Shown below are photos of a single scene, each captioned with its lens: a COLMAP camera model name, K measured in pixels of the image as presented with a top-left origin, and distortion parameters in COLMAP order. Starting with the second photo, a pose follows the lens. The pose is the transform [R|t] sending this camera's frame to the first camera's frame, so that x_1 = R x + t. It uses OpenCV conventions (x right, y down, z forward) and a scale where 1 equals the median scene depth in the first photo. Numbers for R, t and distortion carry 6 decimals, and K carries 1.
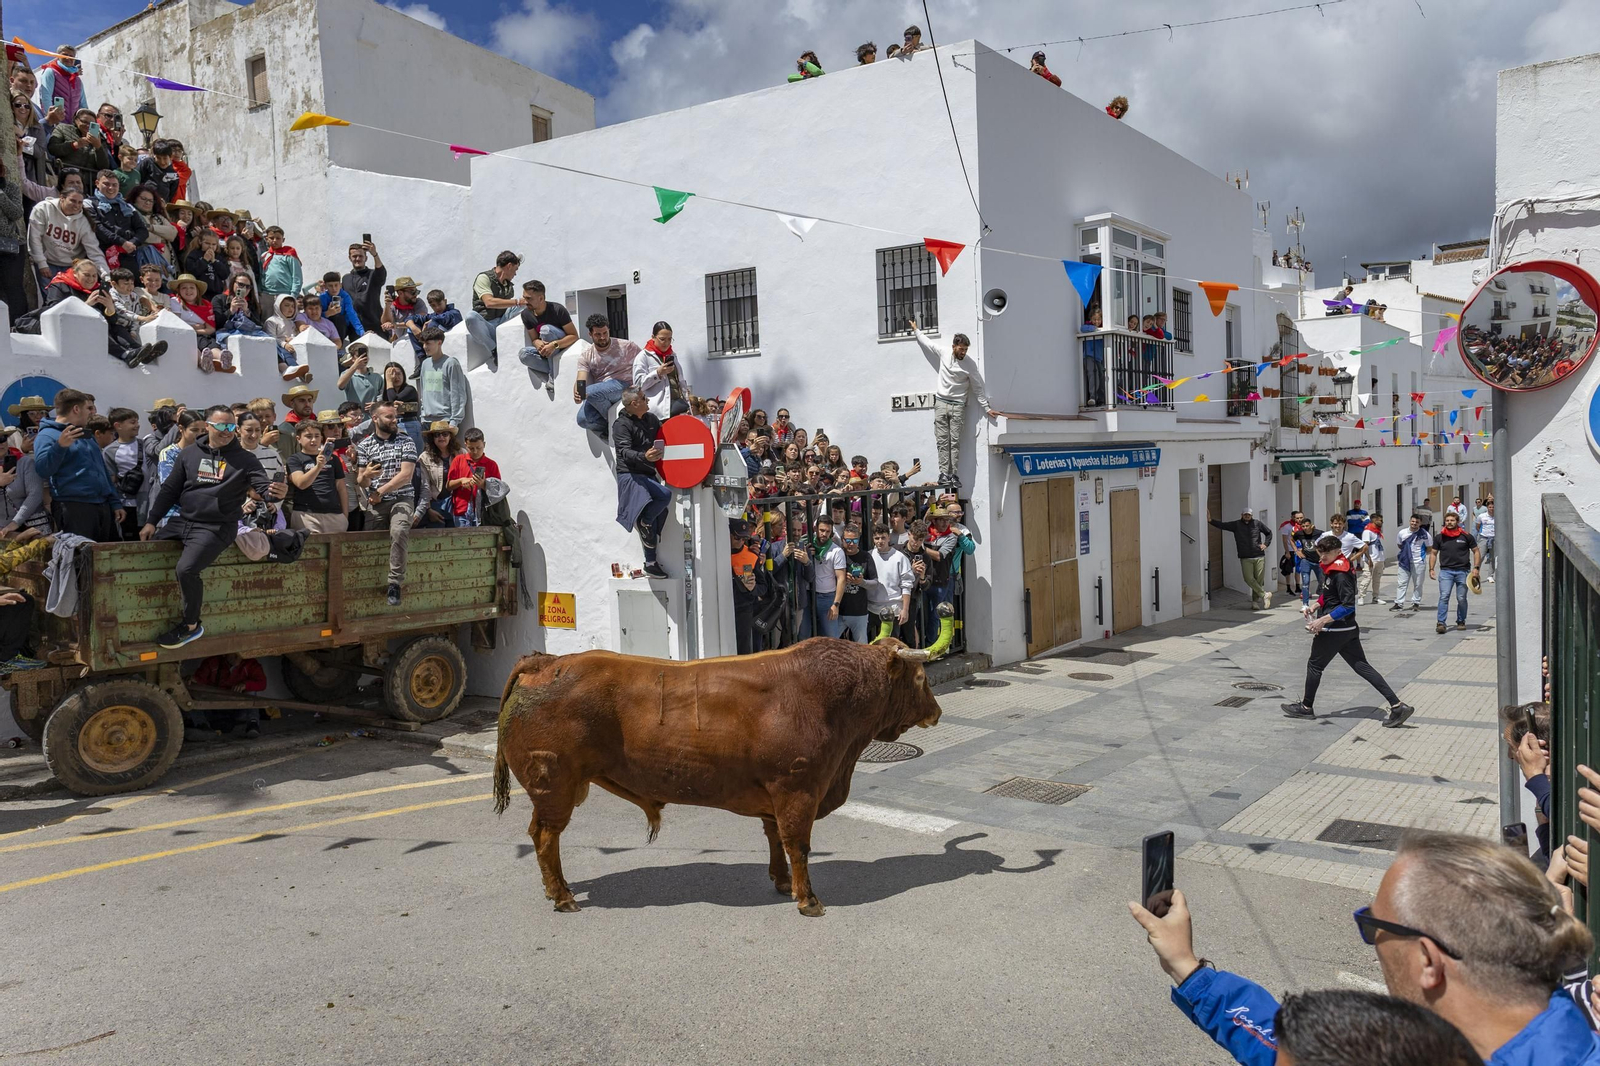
lens RADIAL K [[1084.1, 0, 787.5], [0, 1084.1, 541.6], [0, 0, 1]] dist [0.012006, -0.015389]
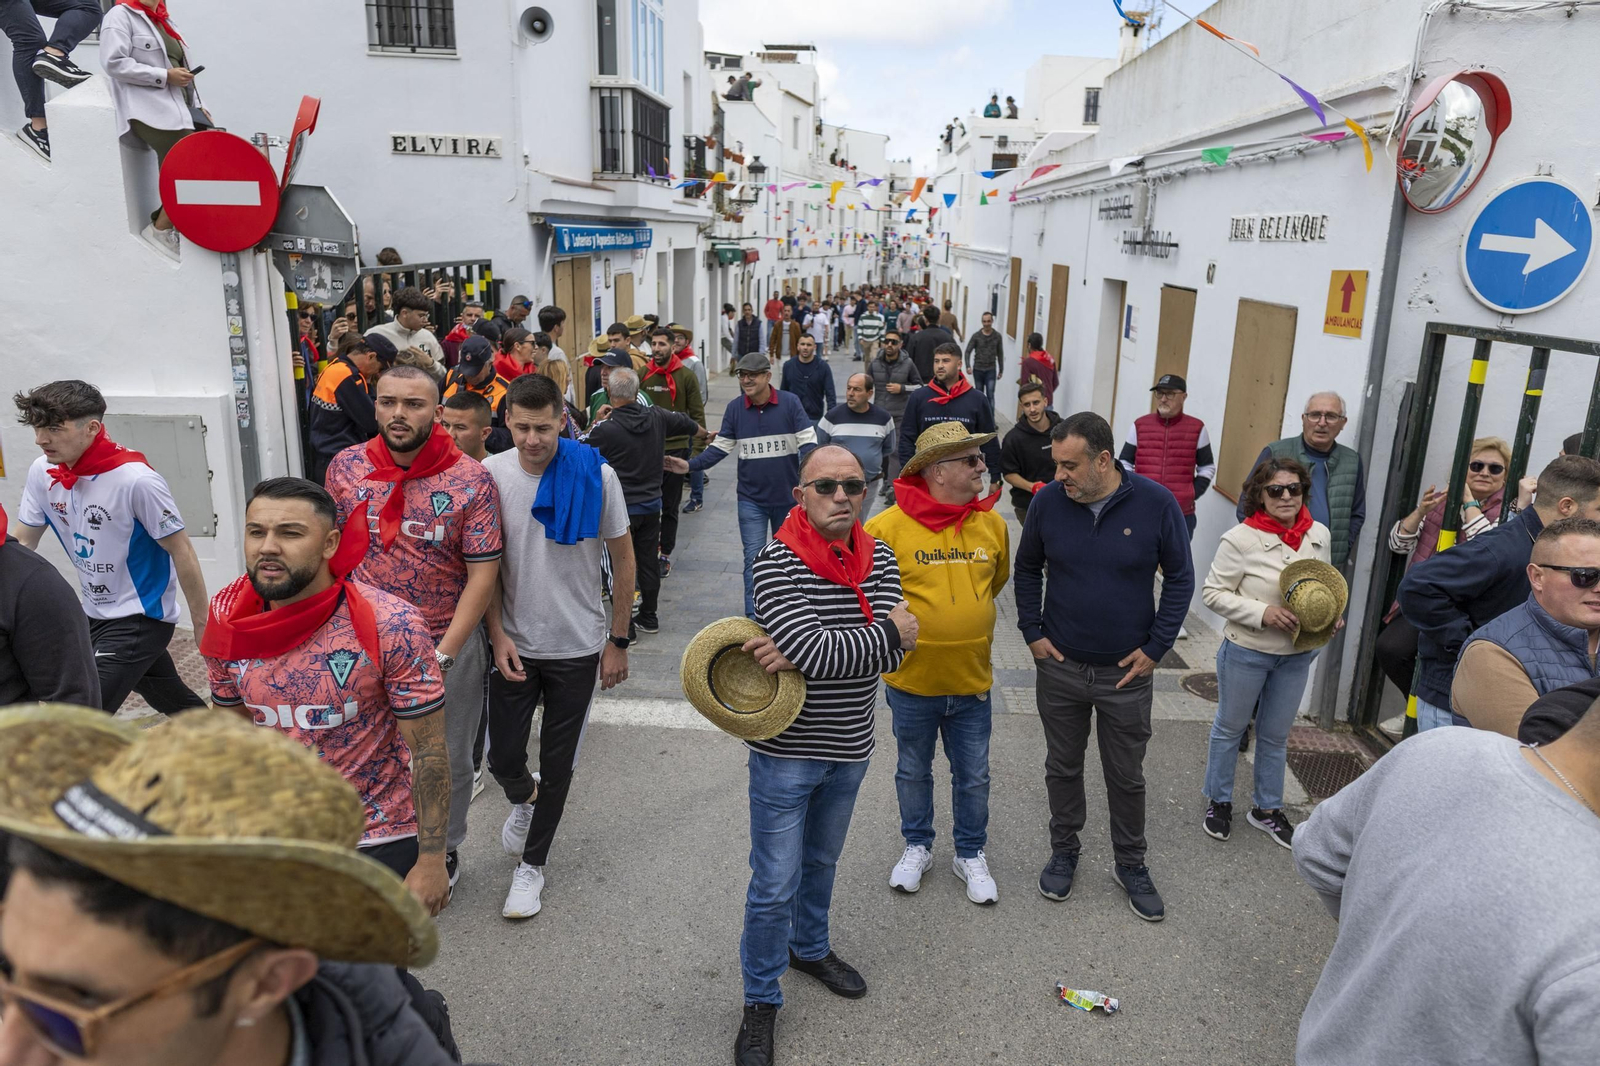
lens RADIAL K [[1097.8, 0, 806.5], [0, 1097.8, 552.9], [0, 0, 1]] dist [0.002529, -0.003760]
pose [[0.825671, -0.093628, 0.556328, -0.106902], [-0.024253, 0.979329, 0.200813, -0.007495], [-0.563630, -0.179298, 0.806333, 0.144418]]
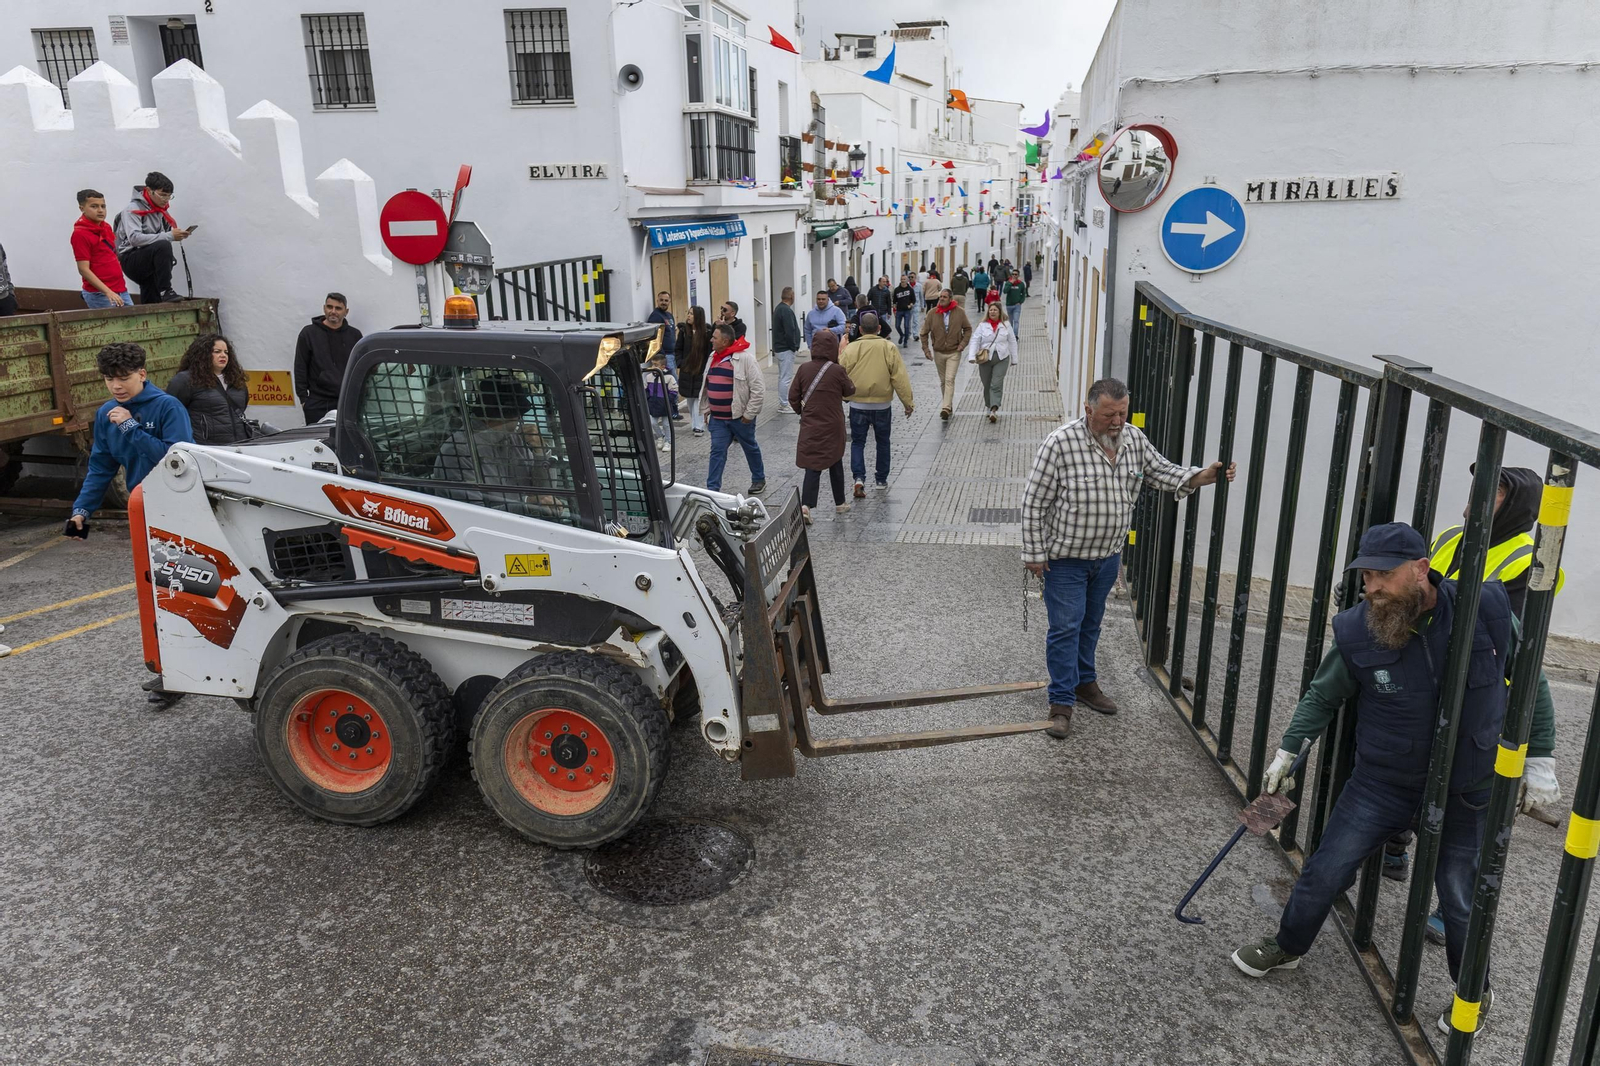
lens RADIAL K [[1065.4, 0, 792.6], [0, 1065.4, 547.3], [0, 0, 1]] dist [0.024317, -0.040269]
pose [[0.897991, -0.108727, 0.426369, -0.135387], [0.010342, 0.973938, 0.226578, -0.007179], [-0.439892, -0.199055, 0.875712, -0.063752]]
